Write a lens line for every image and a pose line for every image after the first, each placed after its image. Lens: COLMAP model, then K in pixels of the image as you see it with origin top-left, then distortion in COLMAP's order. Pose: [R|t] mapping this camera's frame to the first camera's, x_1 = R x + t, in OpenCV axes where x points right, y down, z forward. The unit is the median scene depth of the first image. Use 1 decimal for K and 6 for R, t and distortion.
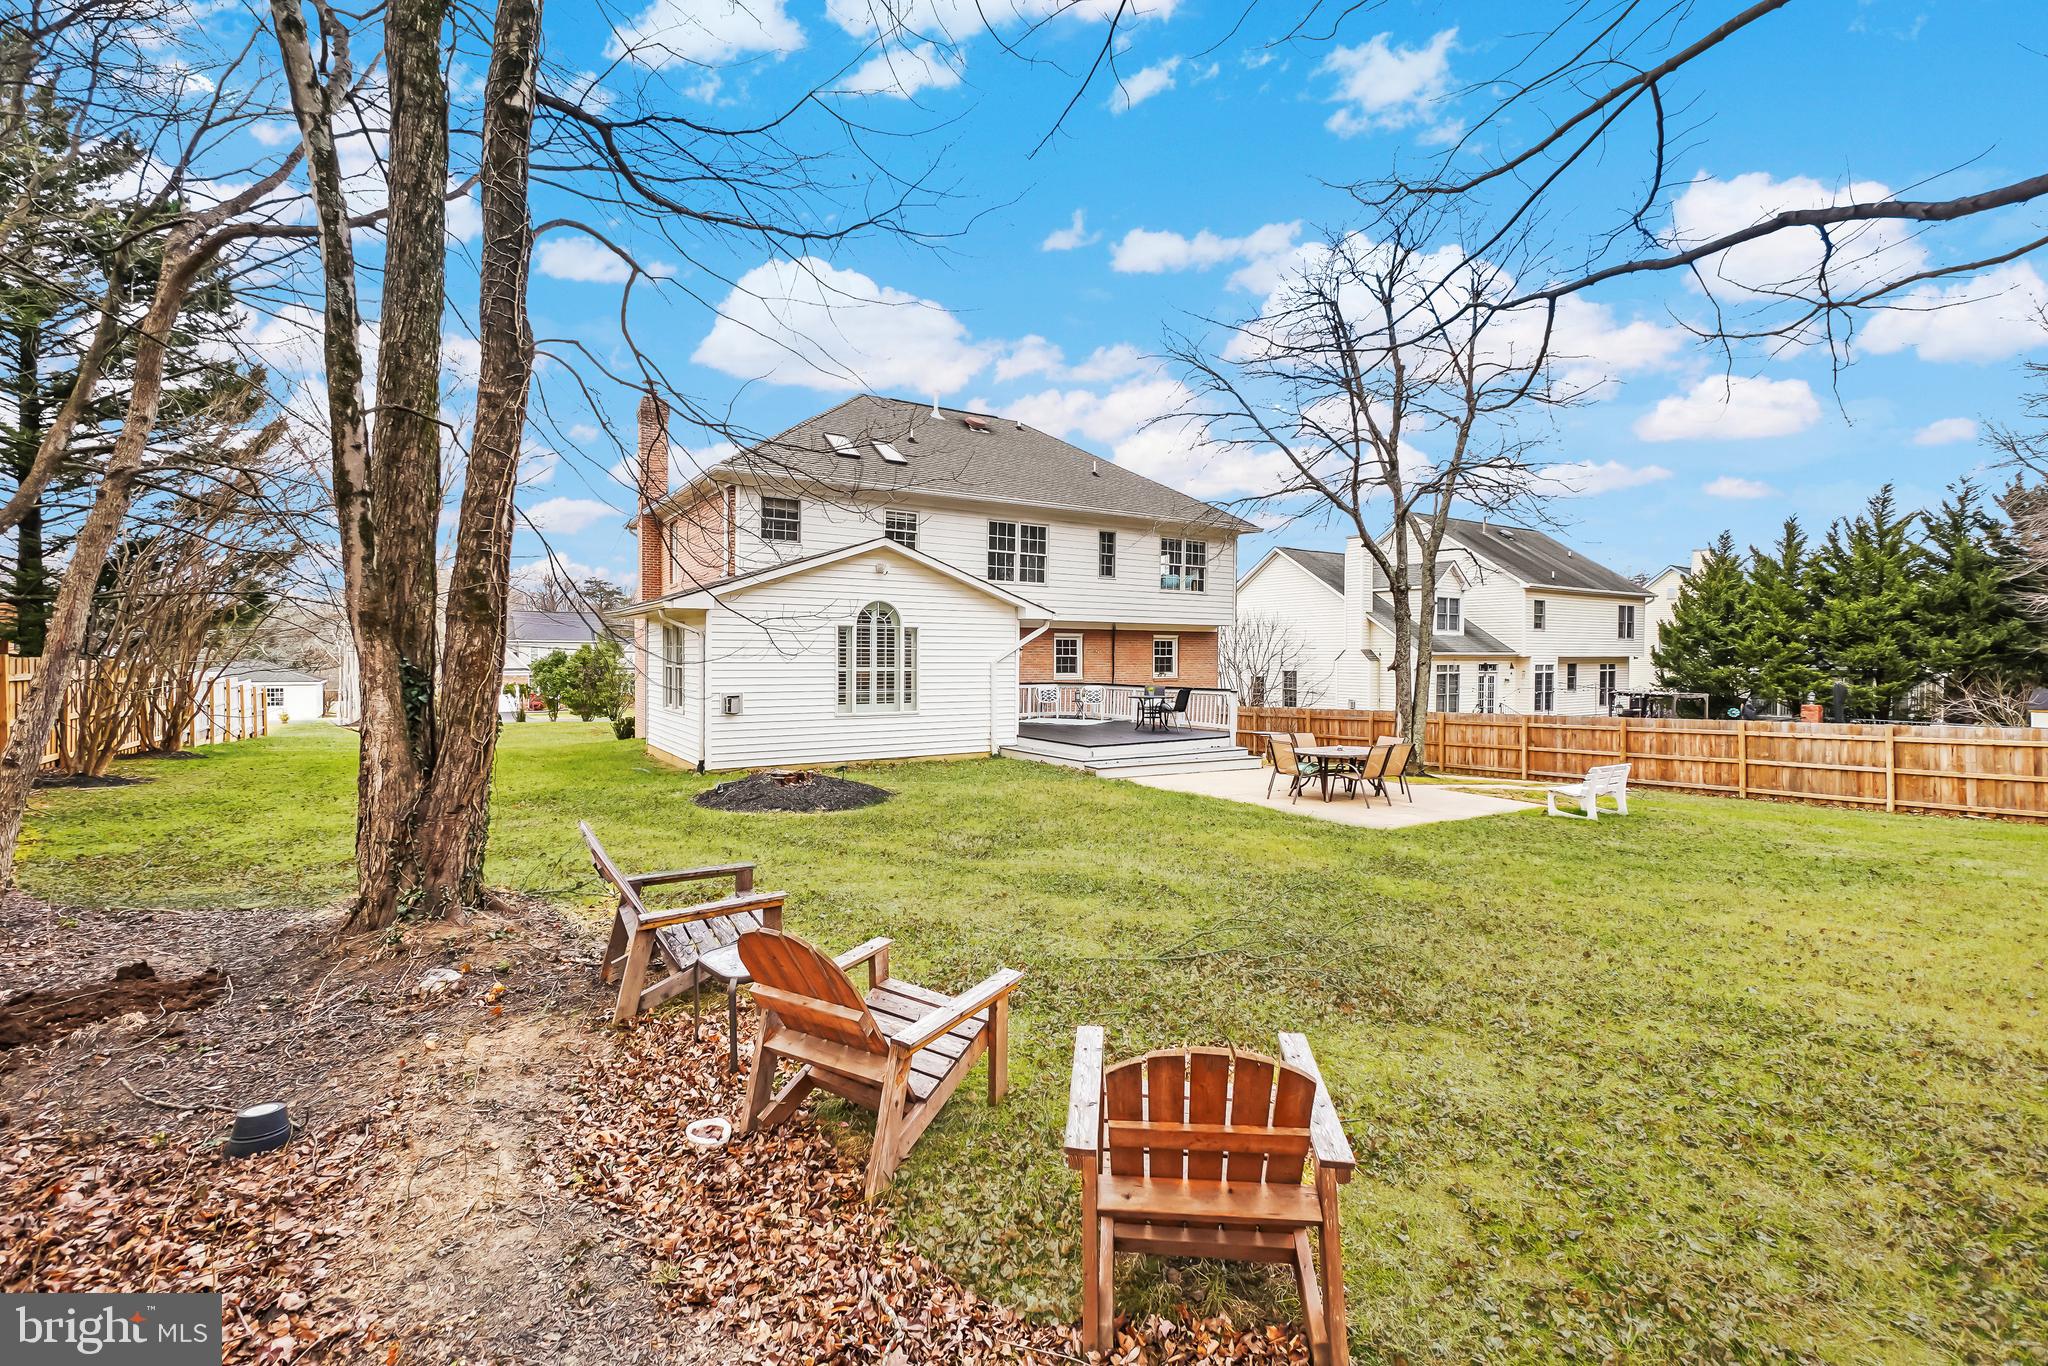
lens RADIAL K [[863.3, 0, 972.8], [0, 863.3, 663.5], [0, 0, 1]] dist [0.006994, 0.000595]
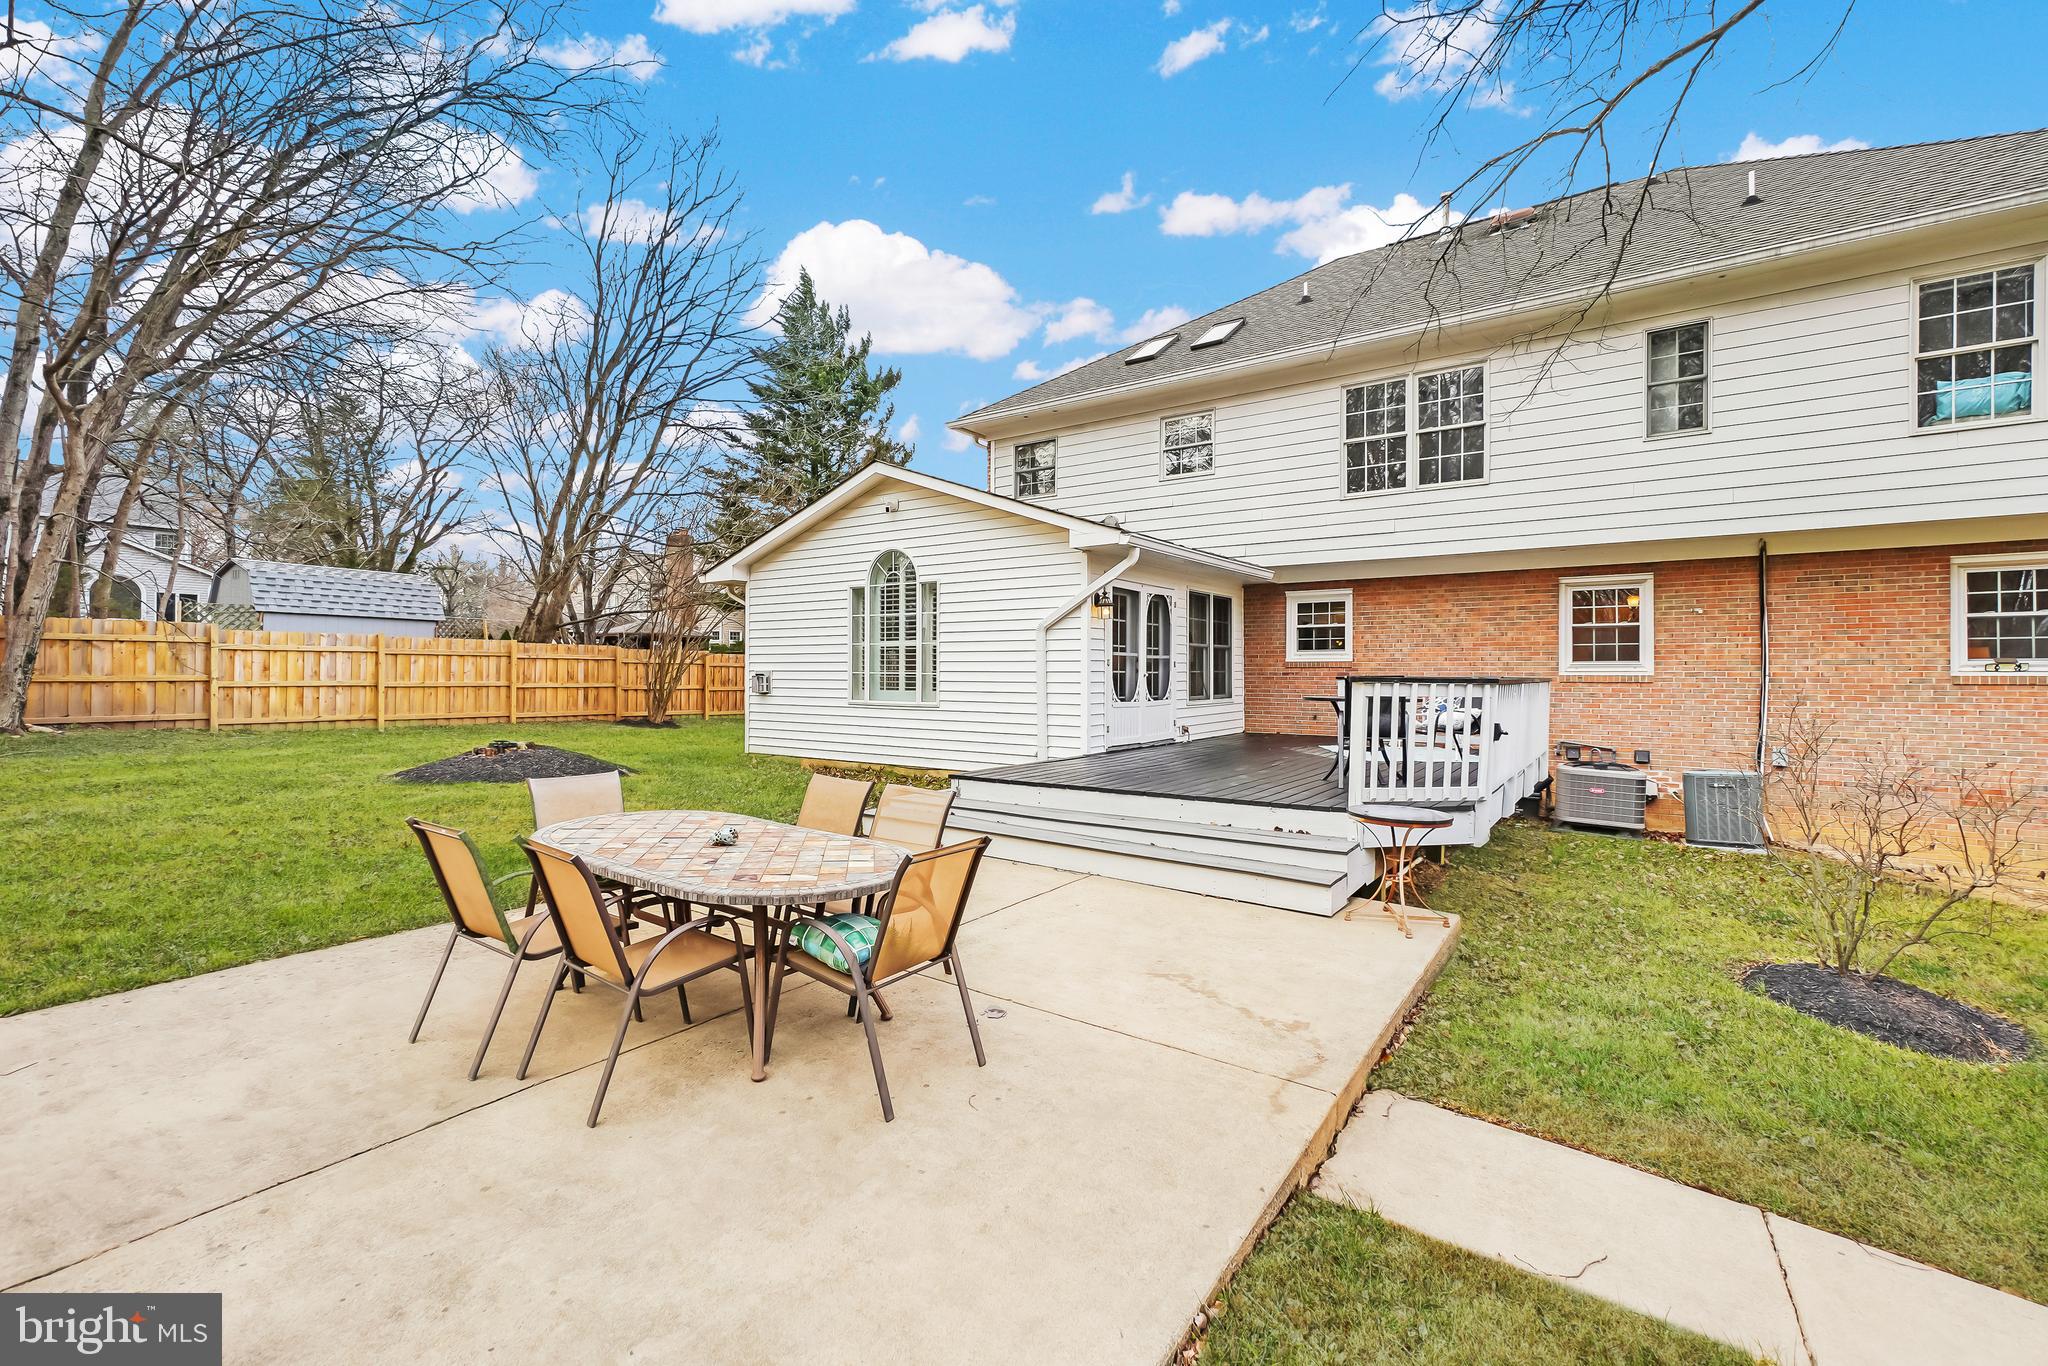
lens RADIAL K [[863.3, 0, 1027.8], [0, 863.3, 671.3], [0, 0, 1]] dist [0.006994, 0.000595]
pose [[0.431524, -0.003647, -0.902094, 0.421931], [-0.010740, 0.999900, -0.009180, 0.025483], [0.902037, 0.013650, 0.431442, 0.551837]]
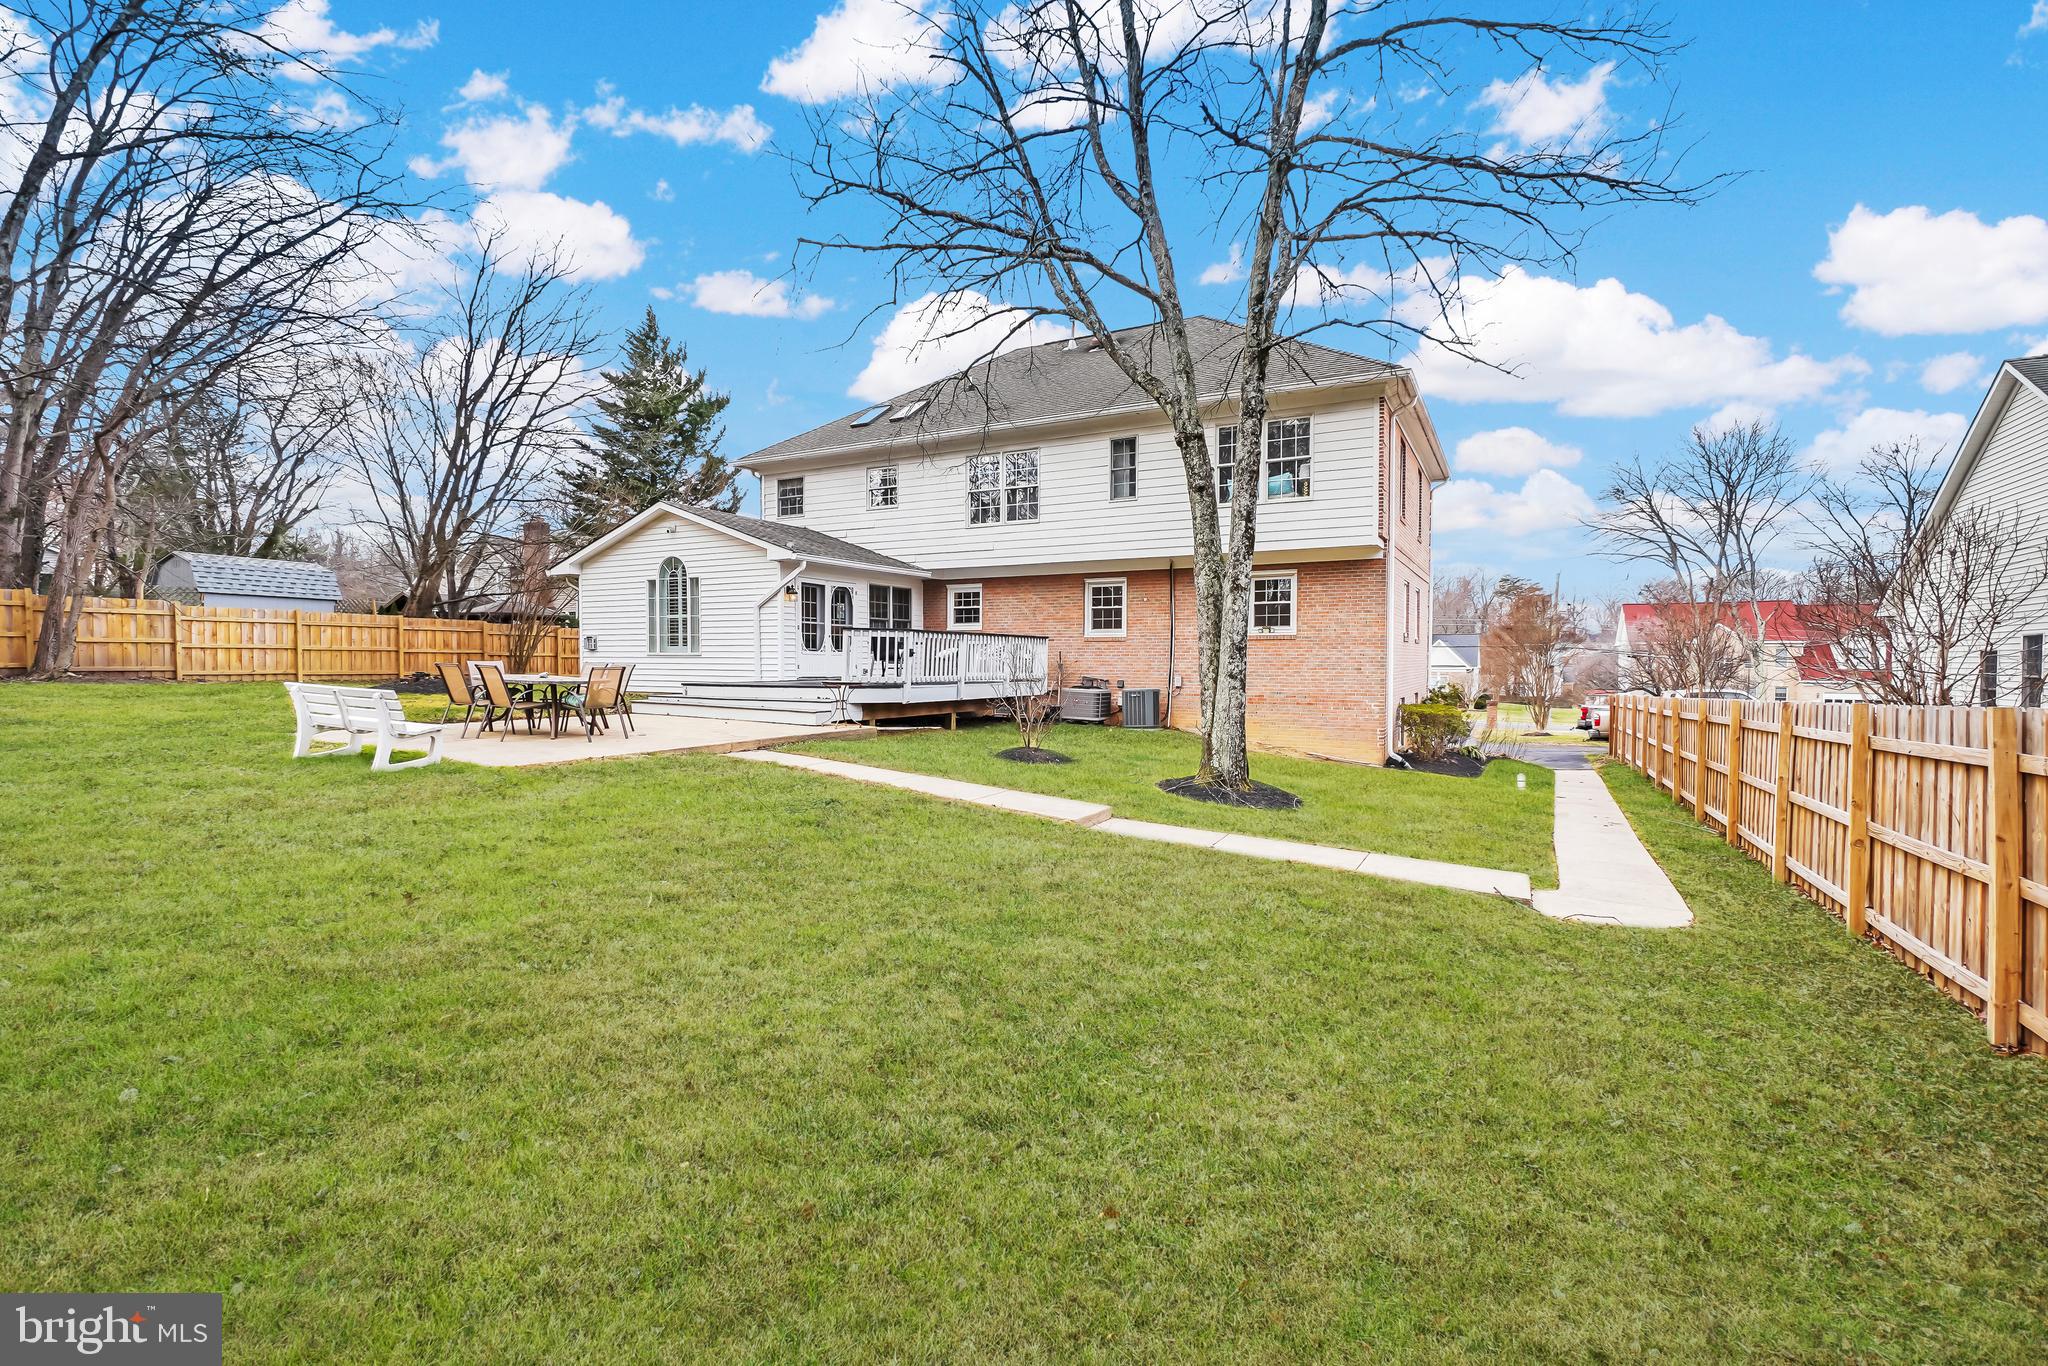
lens RADIAL K [[863.3, 0, 1002.6], [0, 863.3, 677.1], [0, 0, 1]] dist [0.006994, 0.000595]
pose [[0.523935, 0.016932, -0.851590, 0.780382], [-0.009321, 0.999857, 0.014145, 0.047842], [0.851707, 0.000527, 0.524018, 0.538271]]
